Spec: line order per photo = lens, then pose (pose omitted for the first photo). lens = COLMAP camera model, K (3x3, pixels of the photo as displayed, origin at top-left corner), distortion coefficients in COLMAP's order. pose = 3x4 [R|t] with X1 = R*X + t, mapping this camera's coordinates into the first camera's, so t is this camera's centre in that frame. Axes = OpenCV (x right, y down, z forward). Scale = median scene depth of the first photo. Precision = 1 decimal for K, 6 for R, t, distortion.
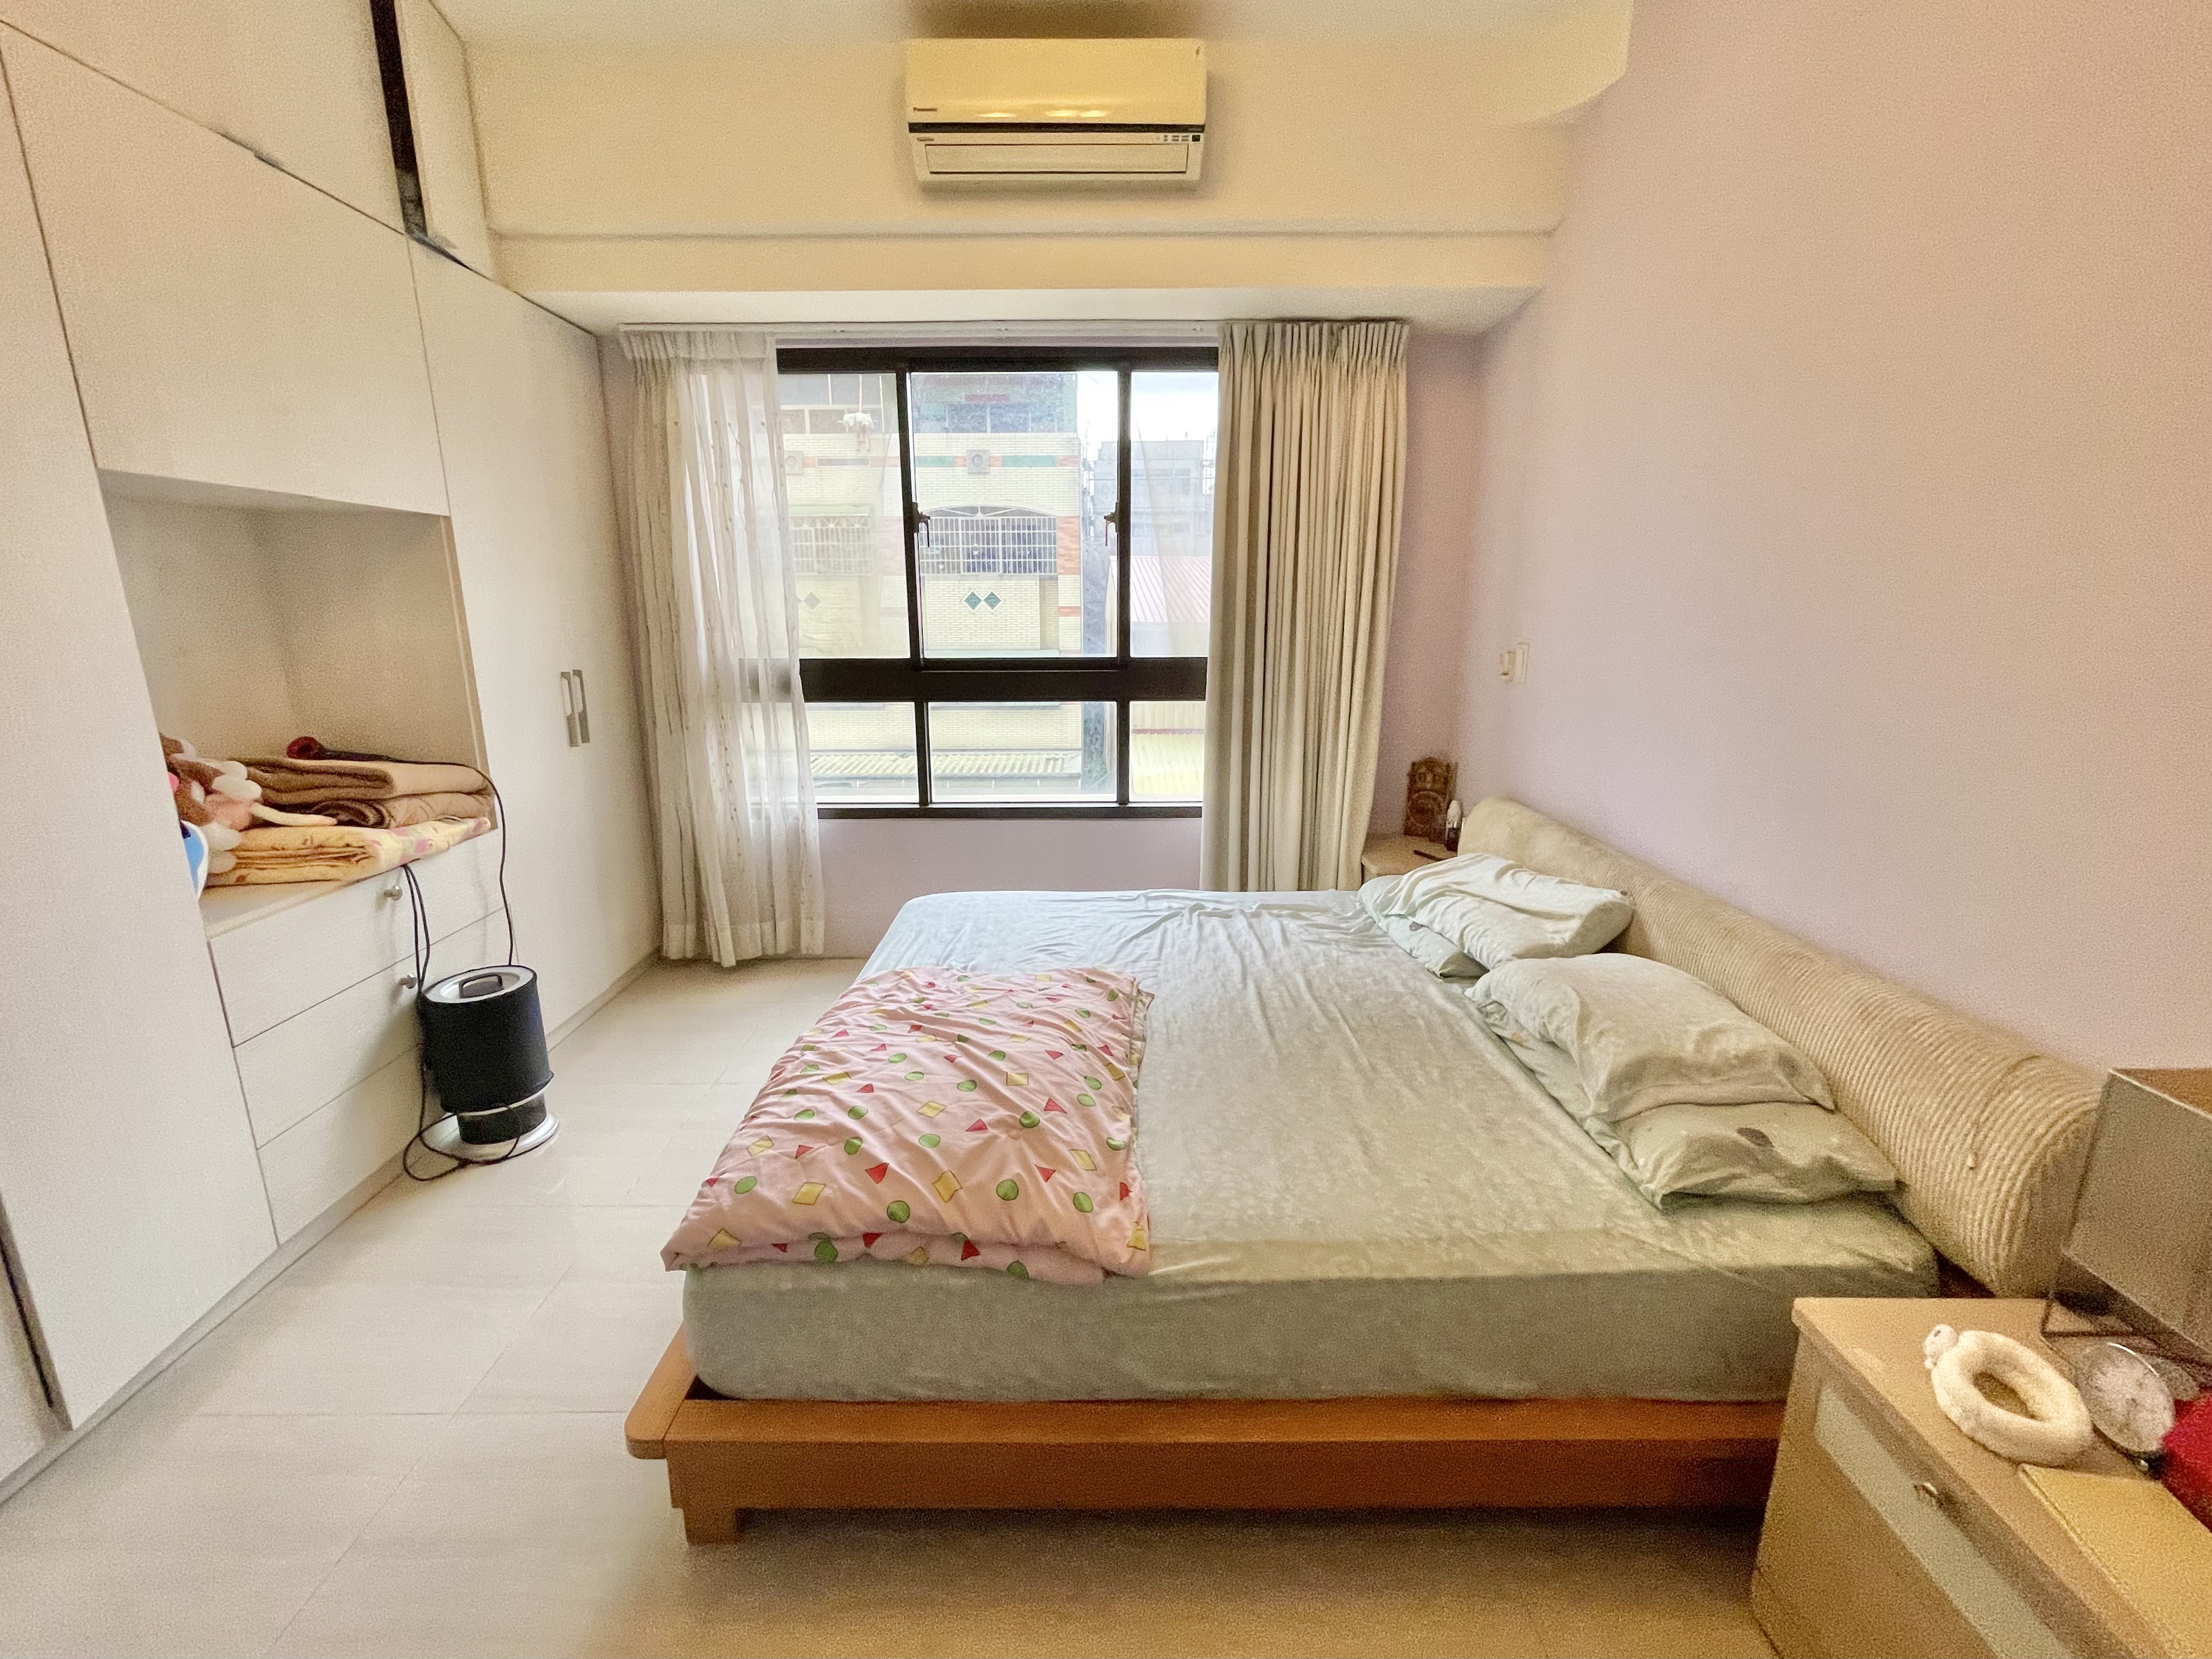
lens RADIAL K [[939.6, 0, 1102.6], [0, 939.6, 821.0], [0, 0, 1]] dist [-0.007407, 0.001702]
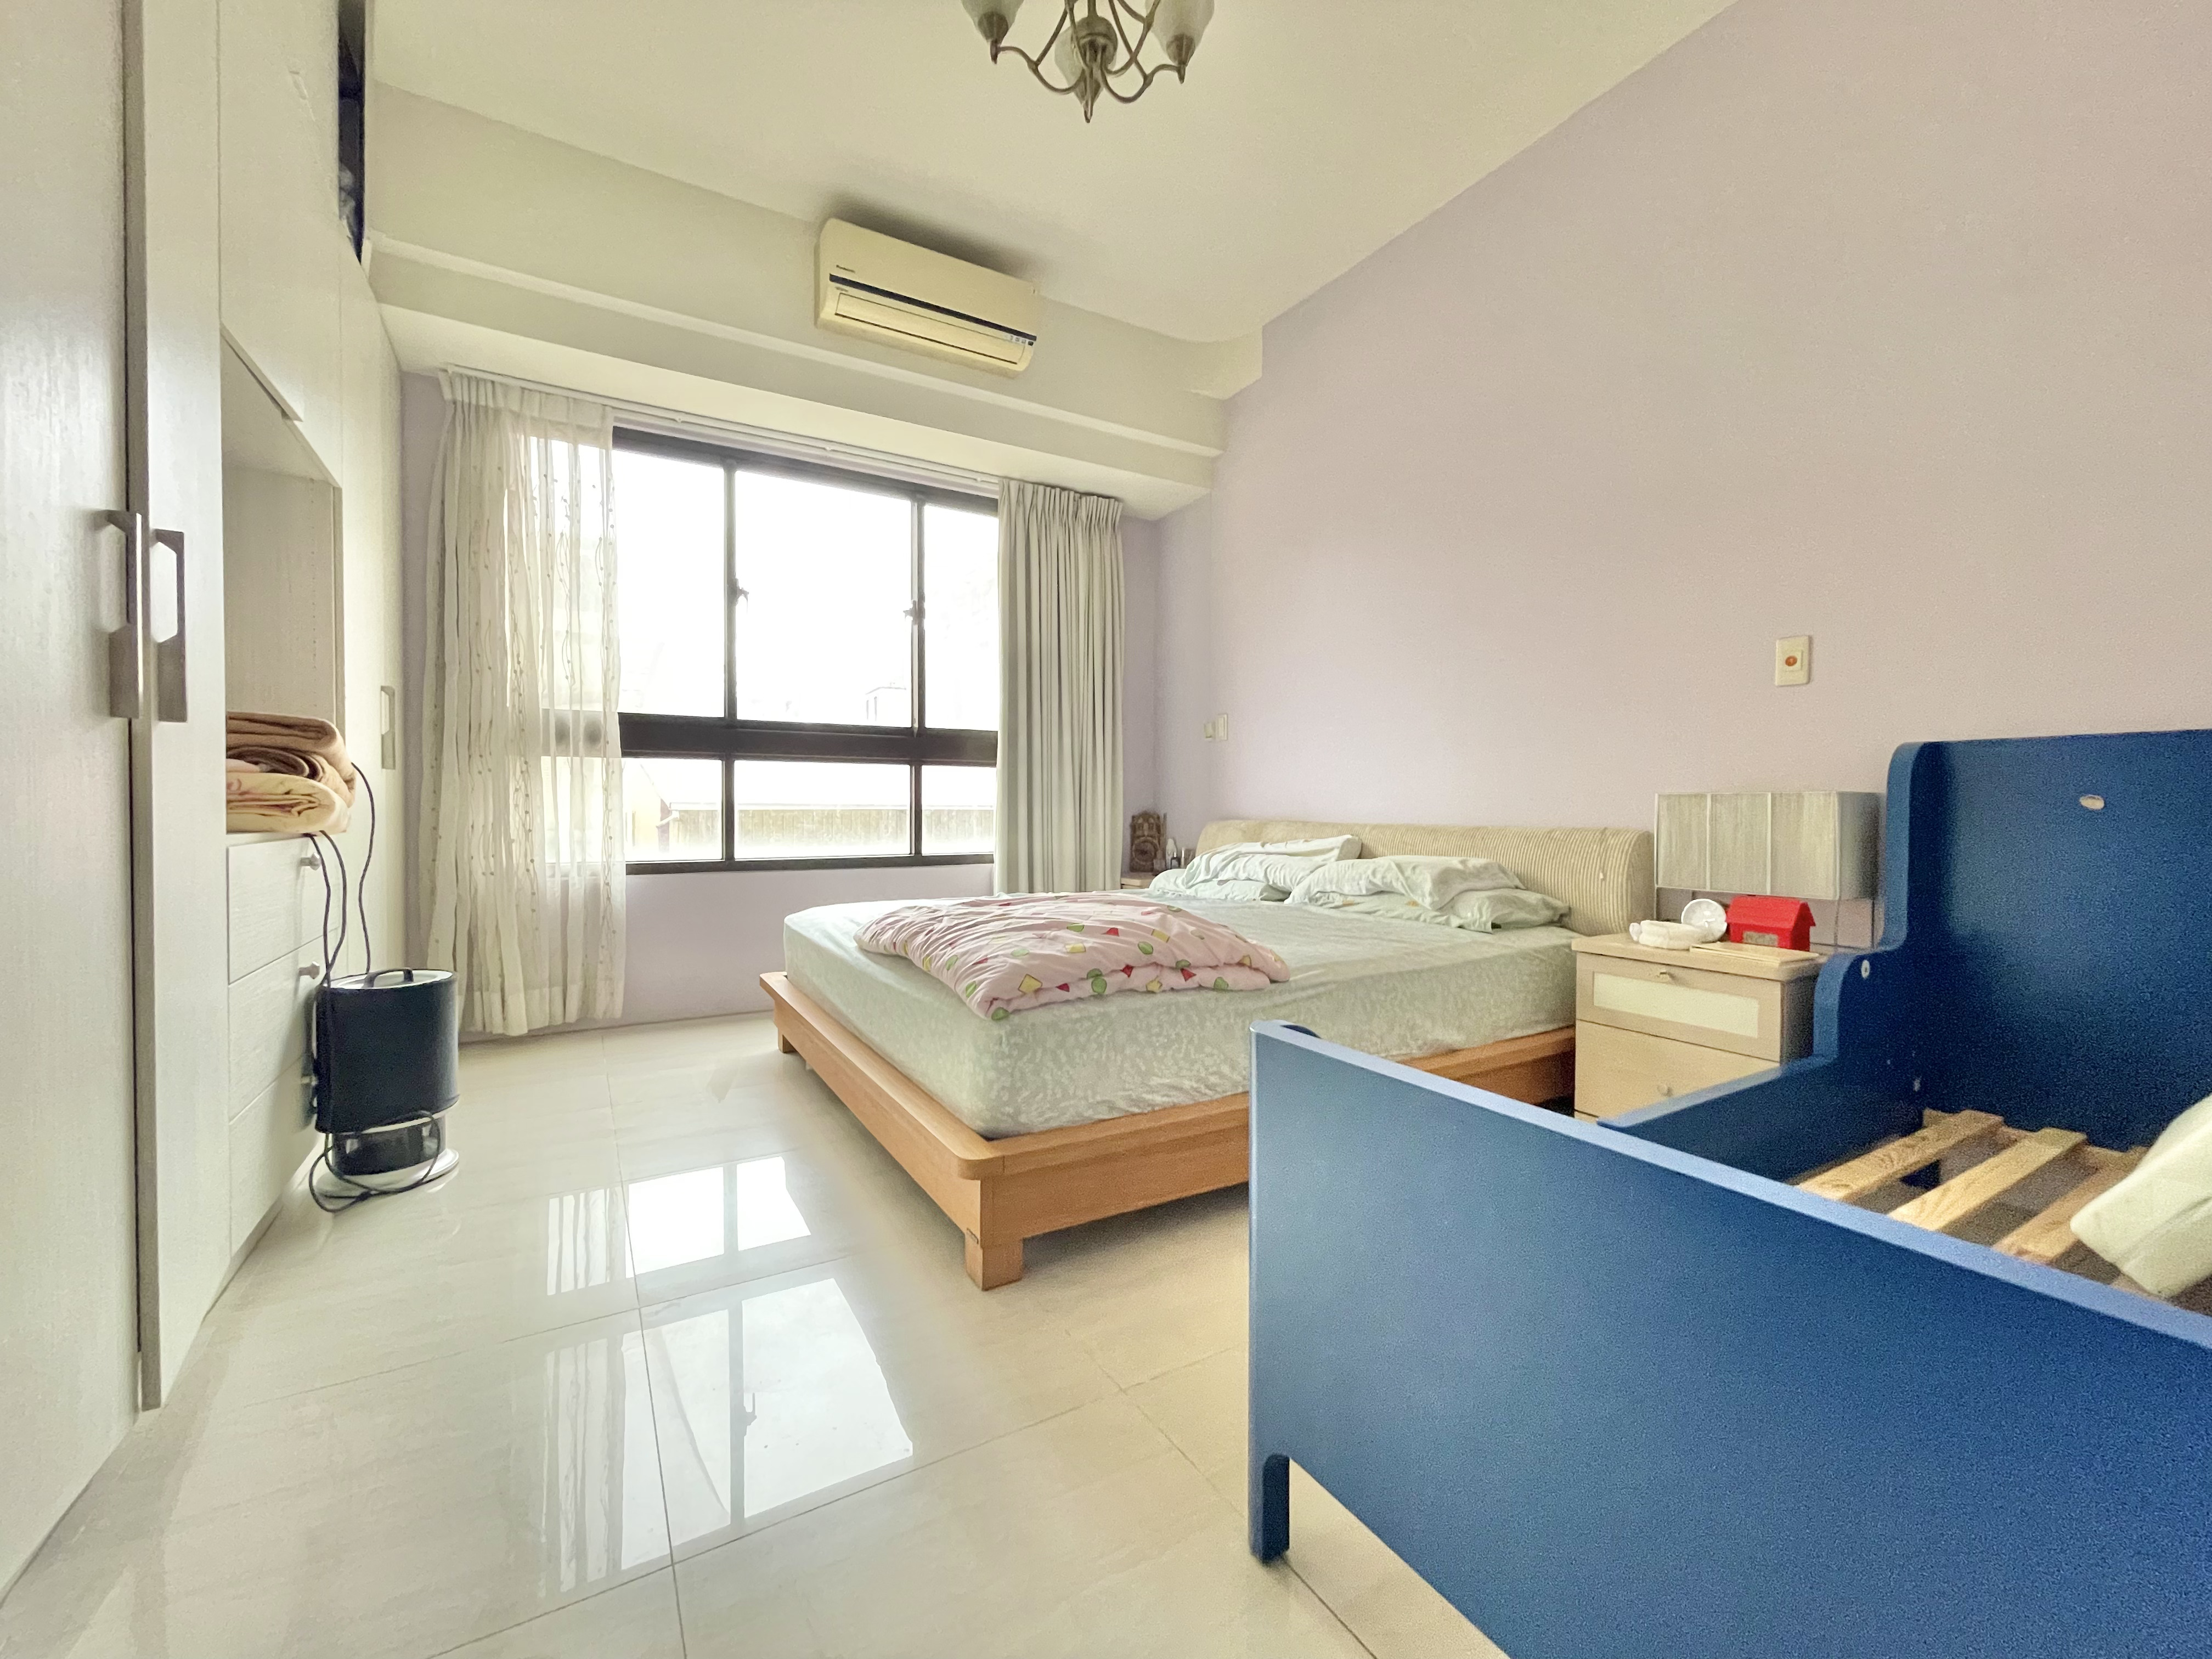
lens RADIAL K [[894.8, 0, 1106.2], [0, 894.8, 823.8], [0, 0, 1]] dist [-0.002629, 0.000691]
pose [[0.862925, -0.004482, 0.505312, -0.388185], [0.110874, 0.977274, -0.180672, 0.196380], [-0.493019, 0.211932, 0.843811, -0.046927]]
